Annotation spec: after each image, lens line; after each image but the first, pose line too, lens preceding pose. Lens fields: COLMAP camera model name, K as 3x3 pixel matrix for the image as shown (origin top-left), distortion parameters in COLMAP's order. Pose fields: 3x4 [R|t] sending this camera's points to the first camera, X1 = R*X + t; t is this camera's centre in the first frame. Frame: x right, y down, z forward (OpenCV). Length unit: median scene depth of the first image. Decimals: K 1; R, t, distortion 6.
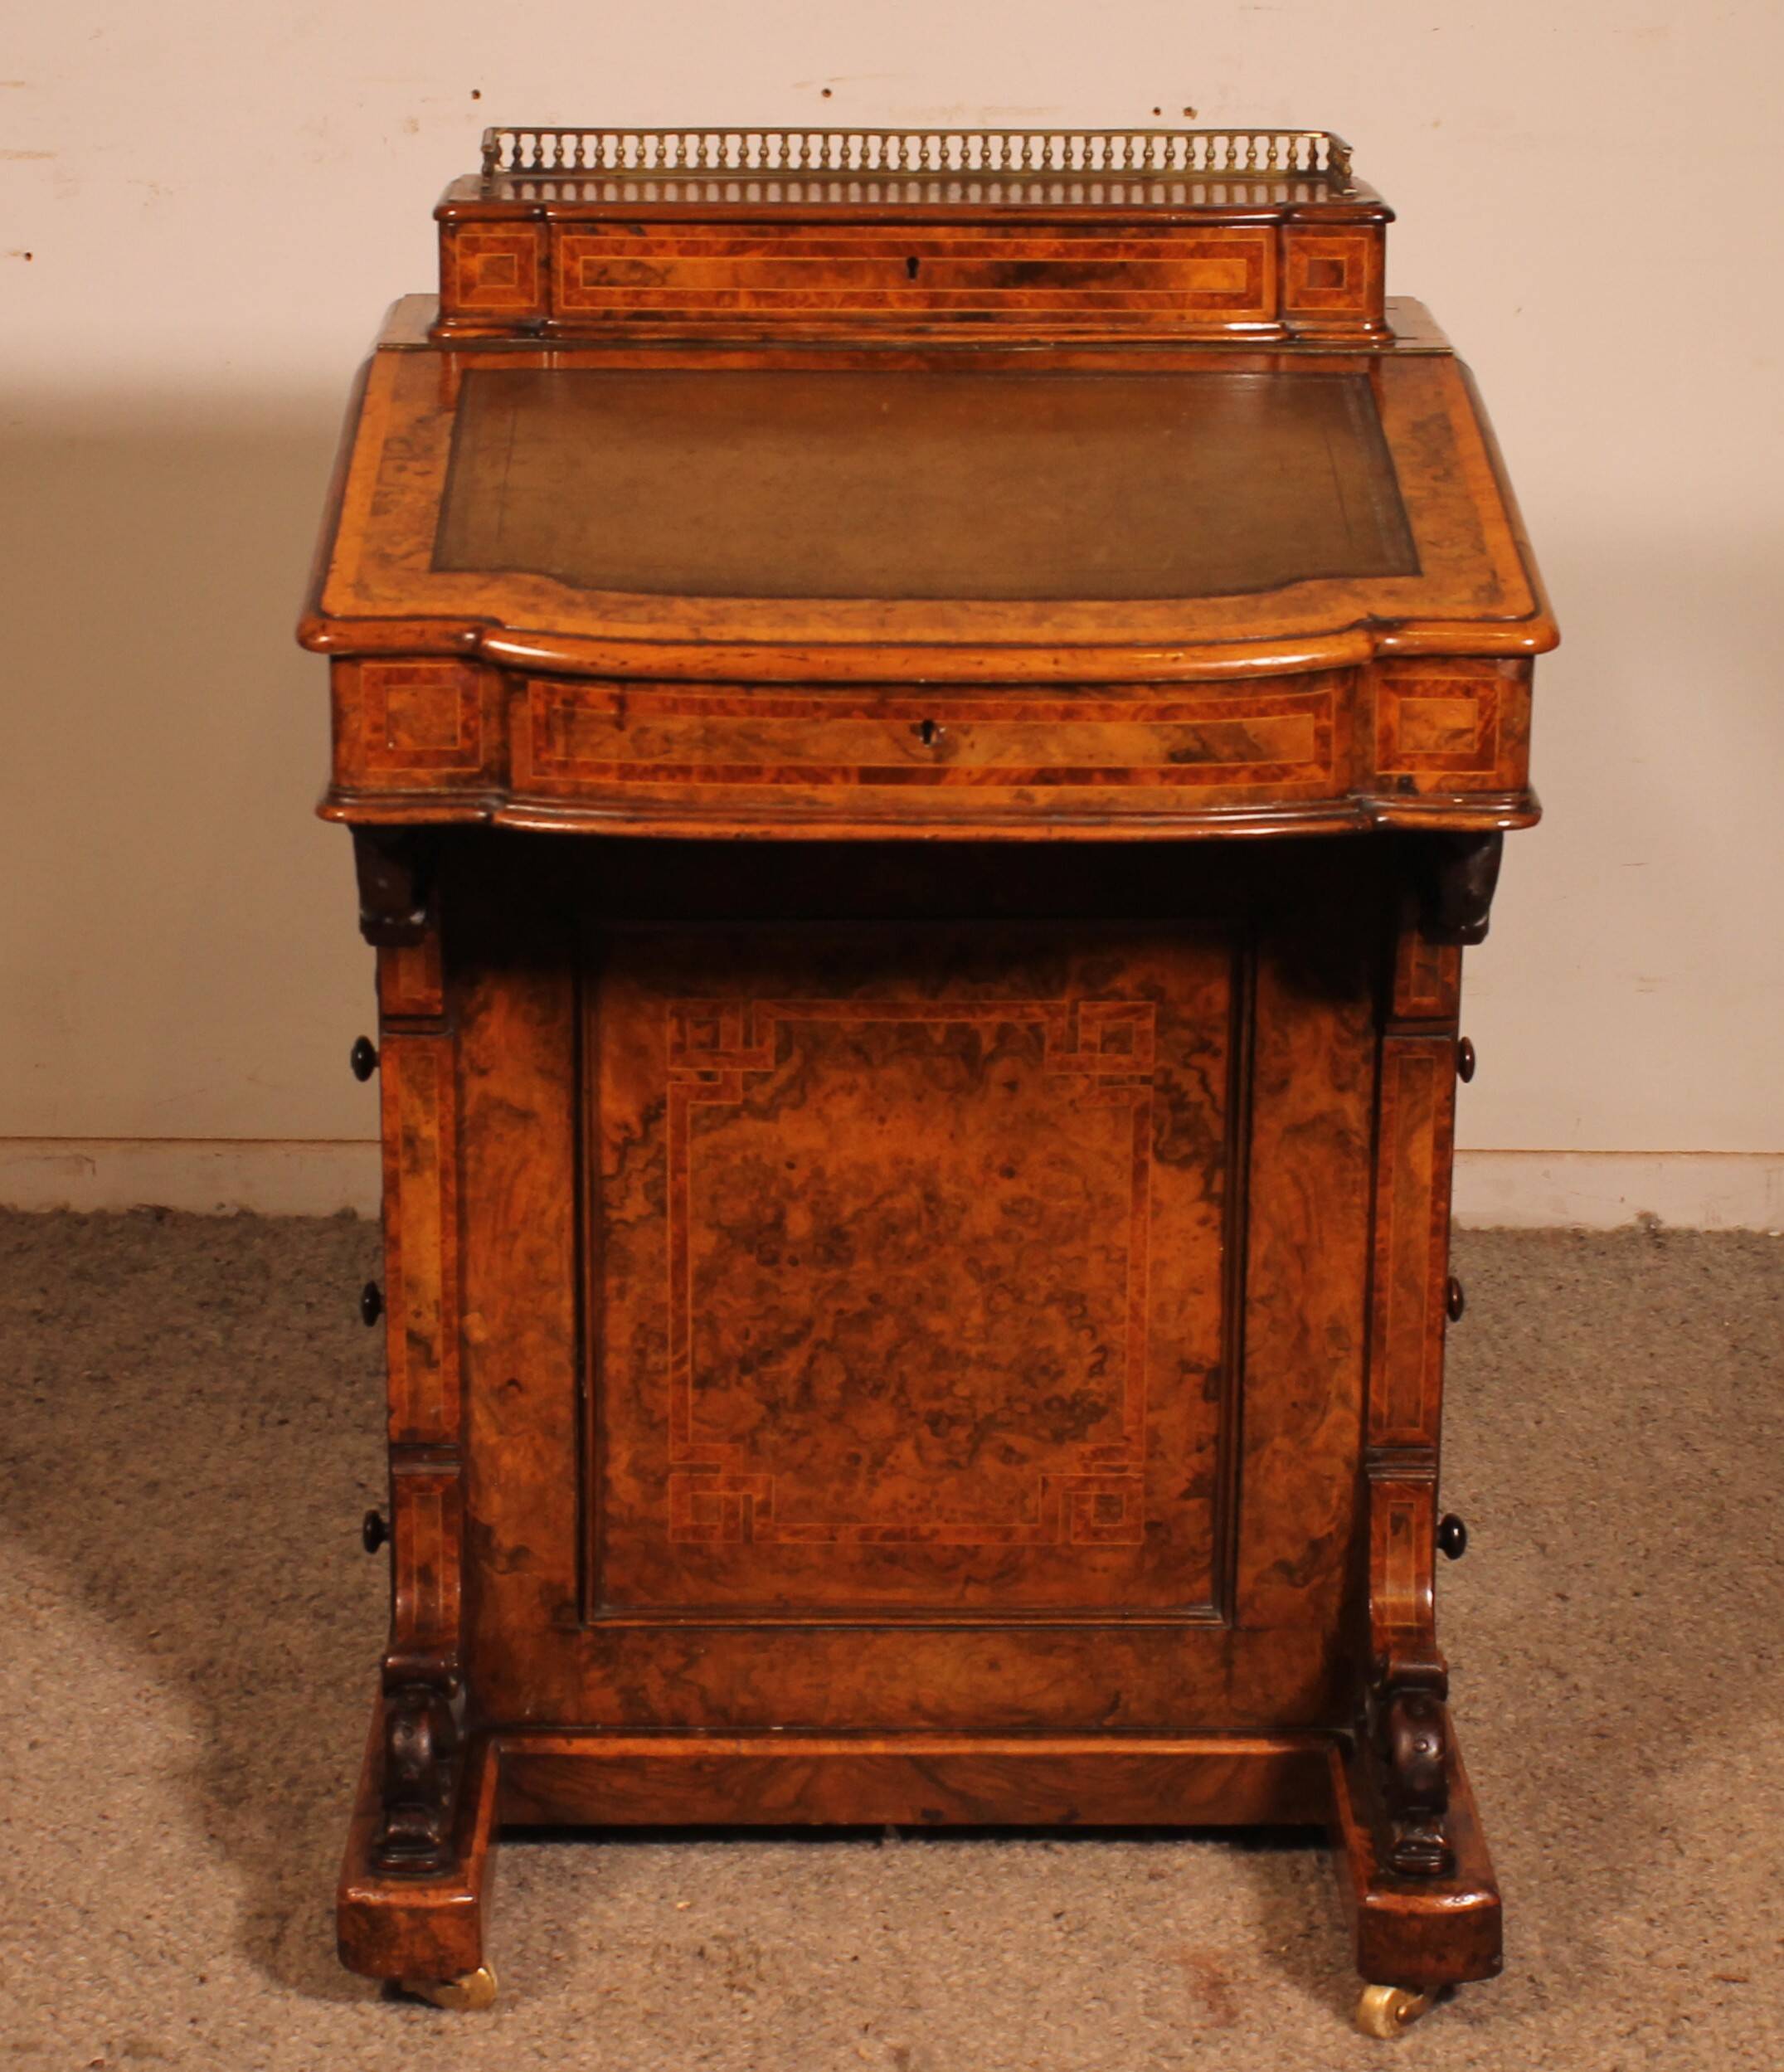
lens RADIAL K [[5088.0, 0, 857.1], [0, 5088.0, 957.4], [0, 0, 1]] dist [-0.082666, 0.000000]
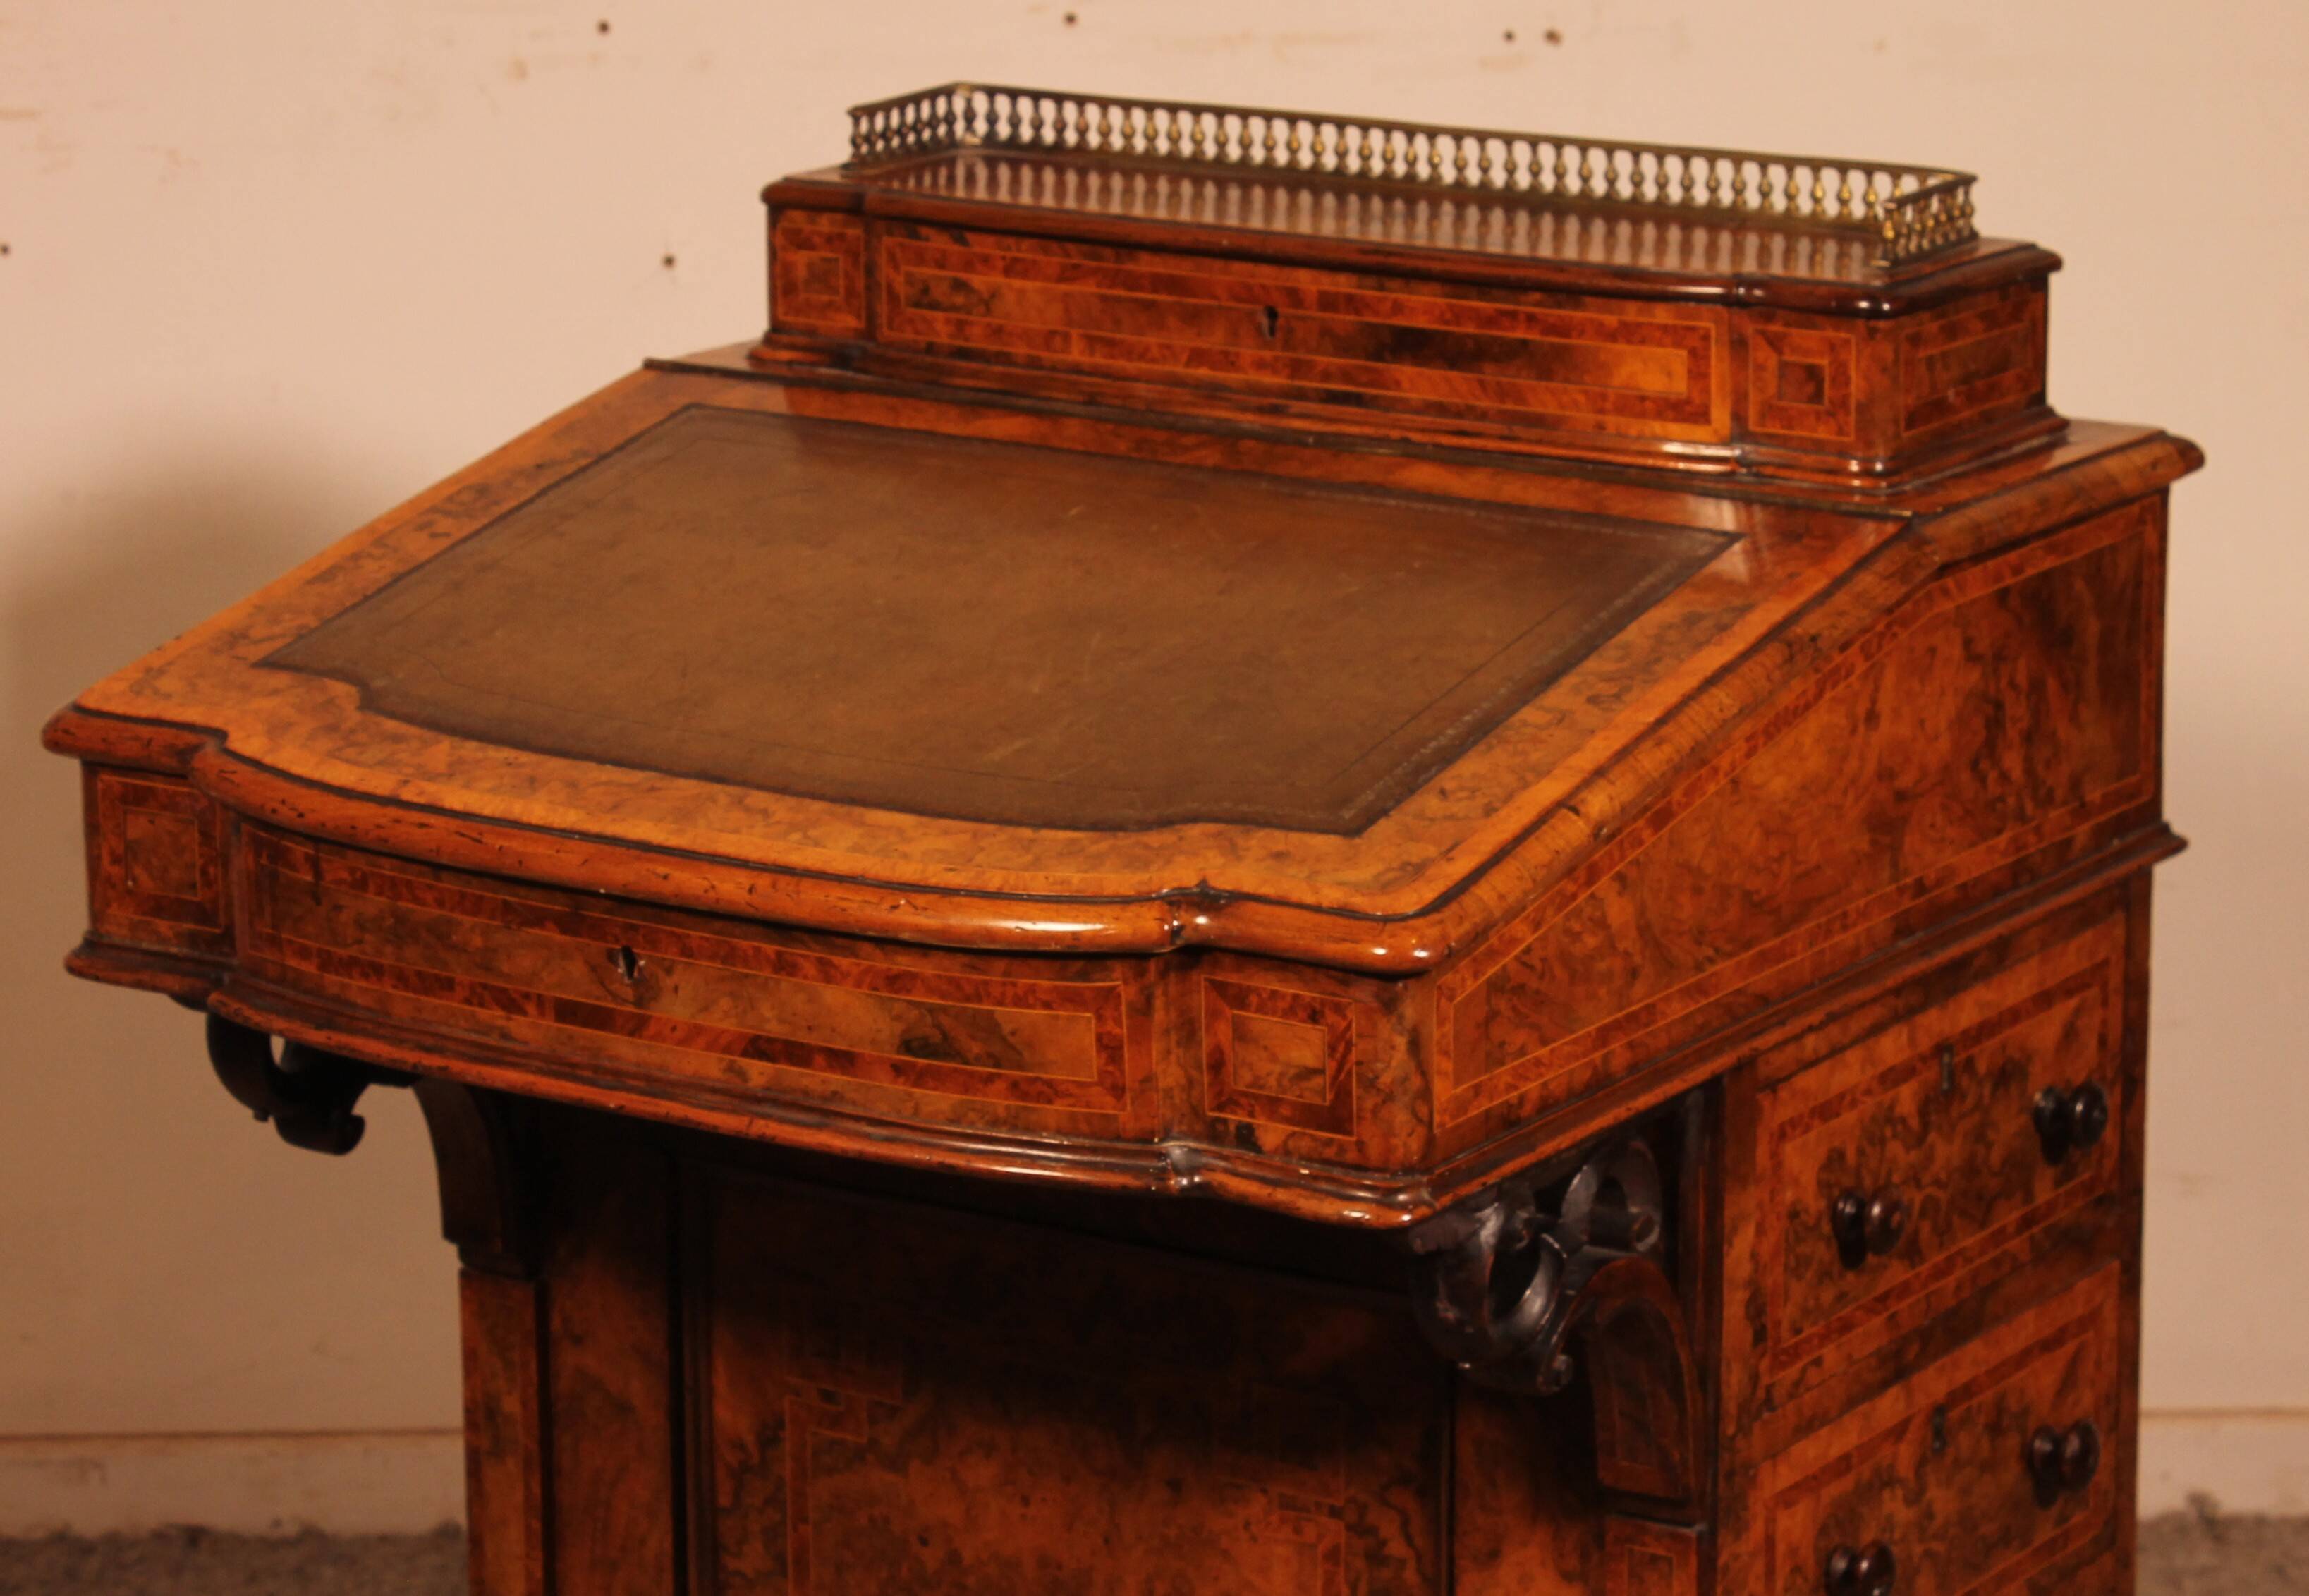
lens RADIAL K [[6803.2, 0, 1249.0], [0, 6803.2, 658.6], [0, 0, 1]] dist [0.005484, 0.000000]
pose [[0.831645, 0.113803, -0.543521, 0.536948], [-0.143775, 0.989528, -0.012803, -0.077240], [0.536372, 0.088793, 0.839298, 0.205806]]
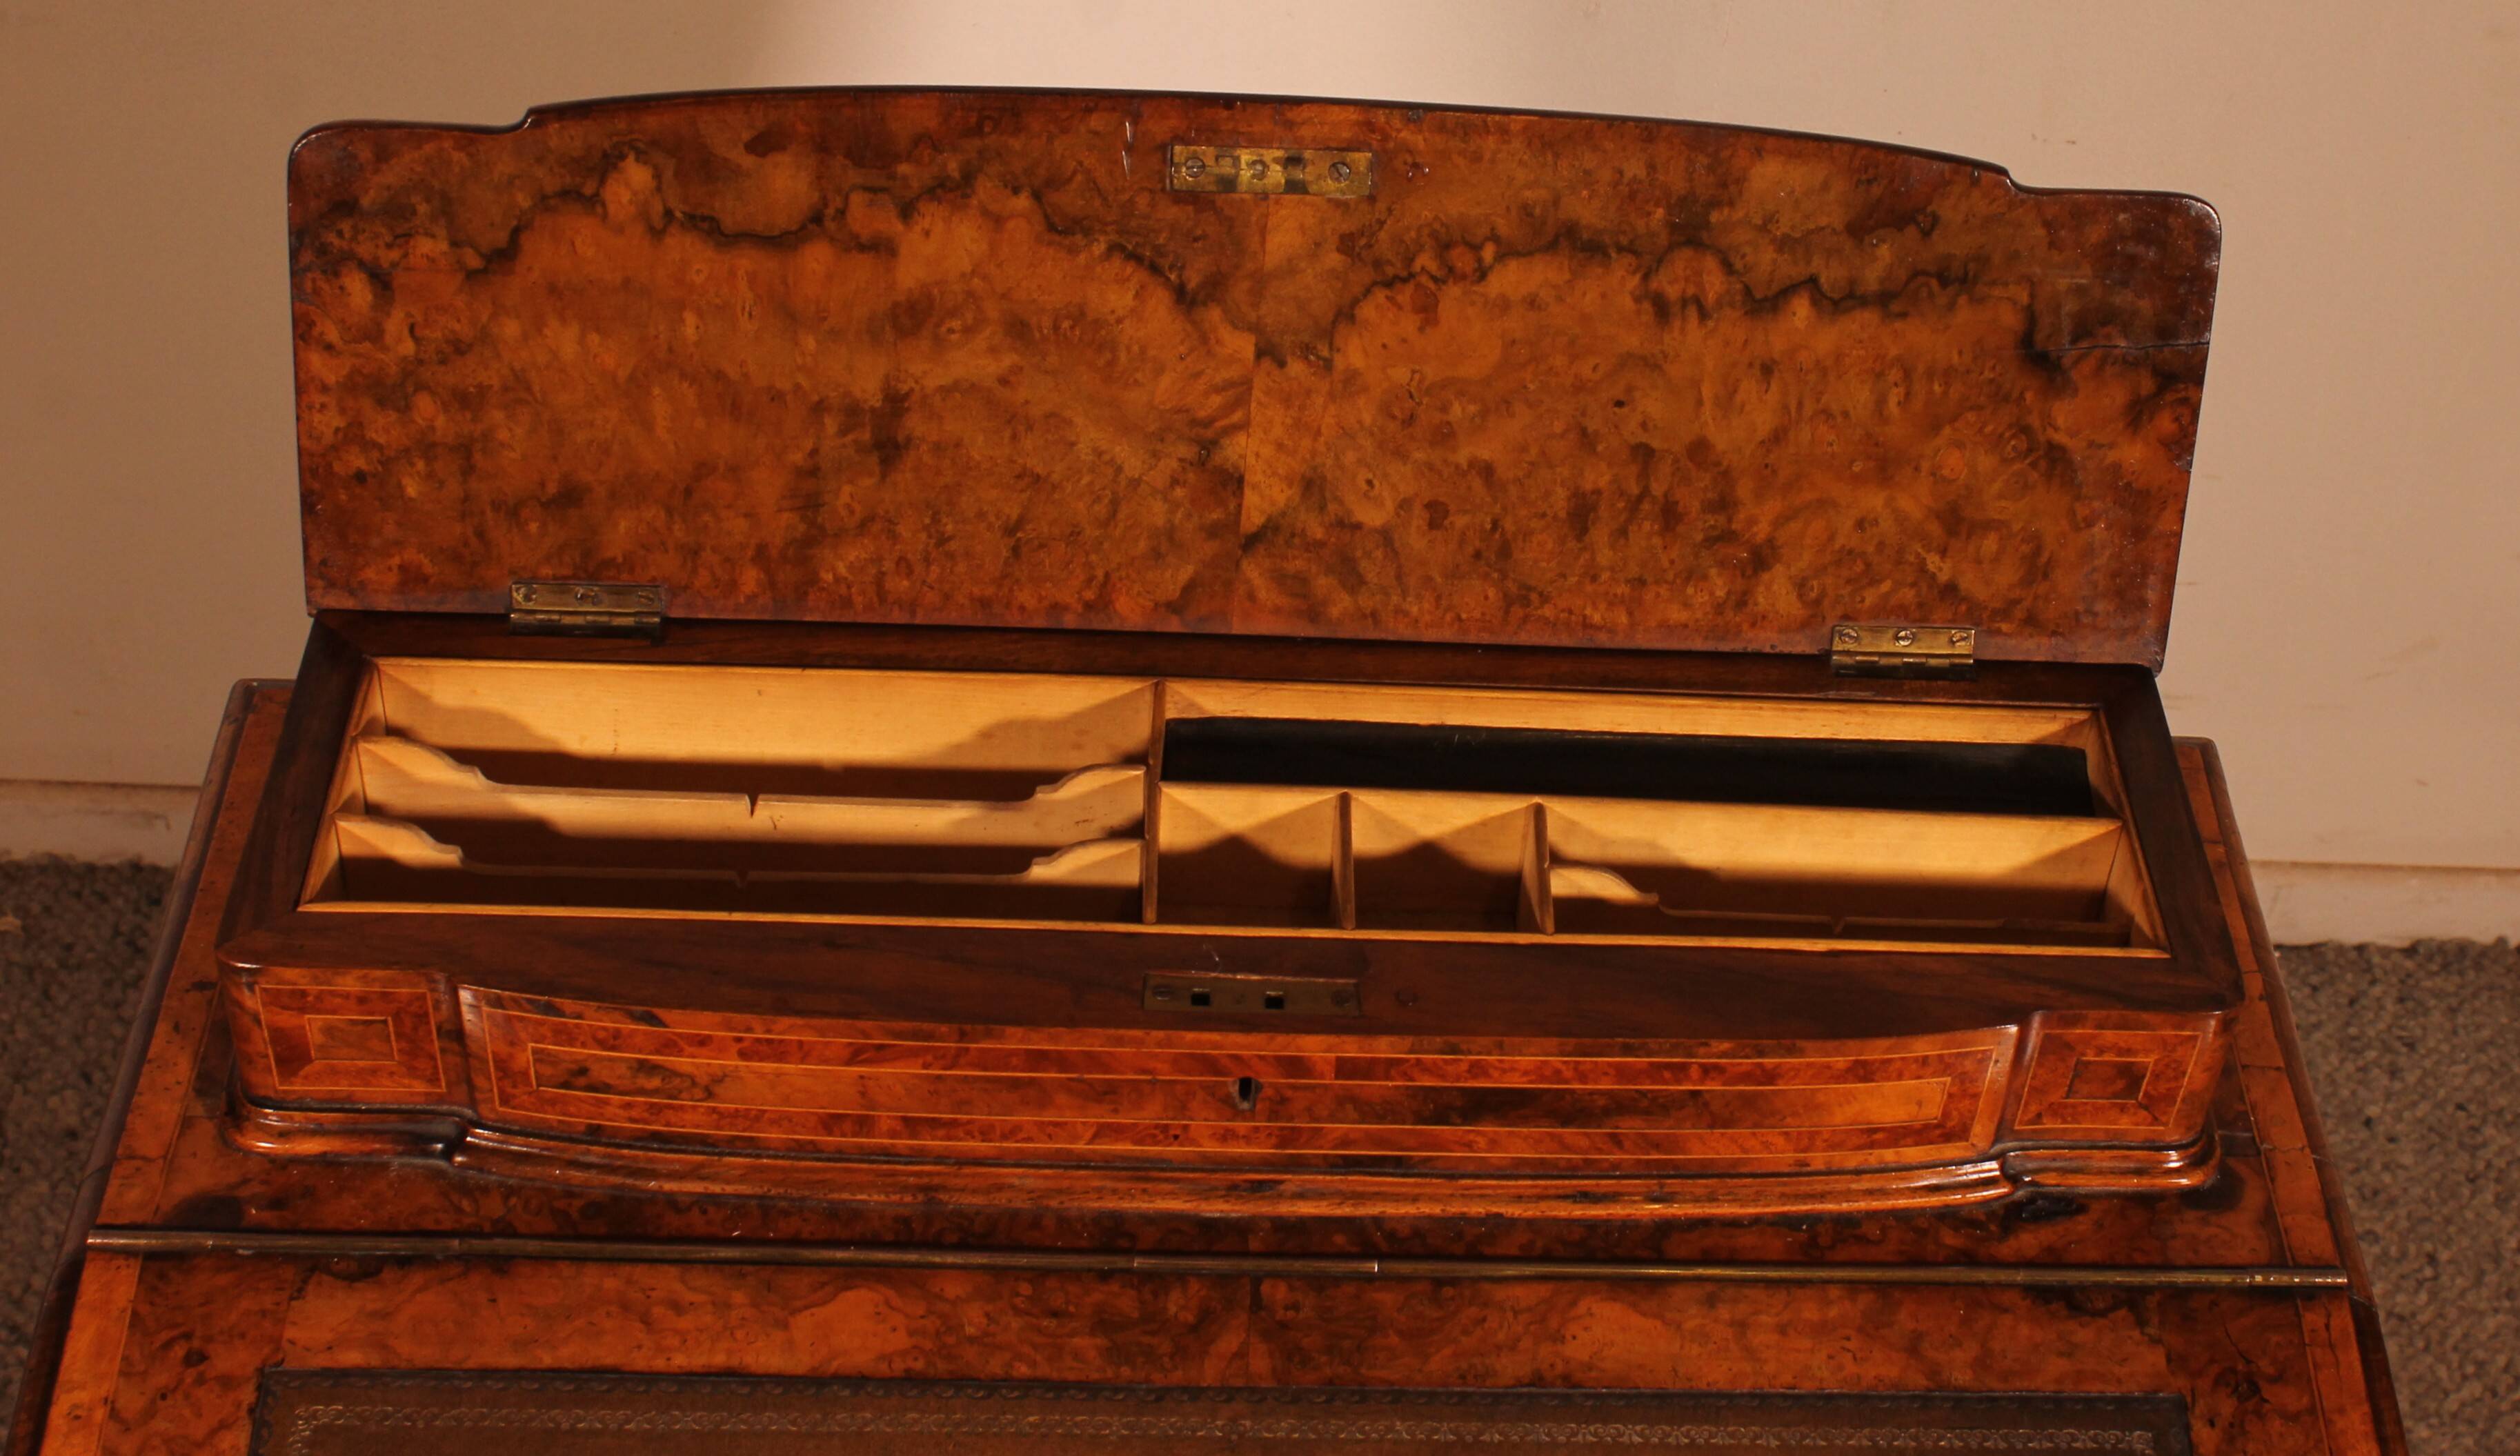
lens RADIAL K [[3441.9, 0, 1436.6], [0, 3441.9, 587.1], [0, 0, 1]] dist [-0.067575, 0.000000]
pose [[0.996568, 0.033967, 0.075494, 0.002924], [-0.063081, 0.902133, 0.426823, -0.316736], [-0.053607, -0.430120, 0.901179, 0.742572]]
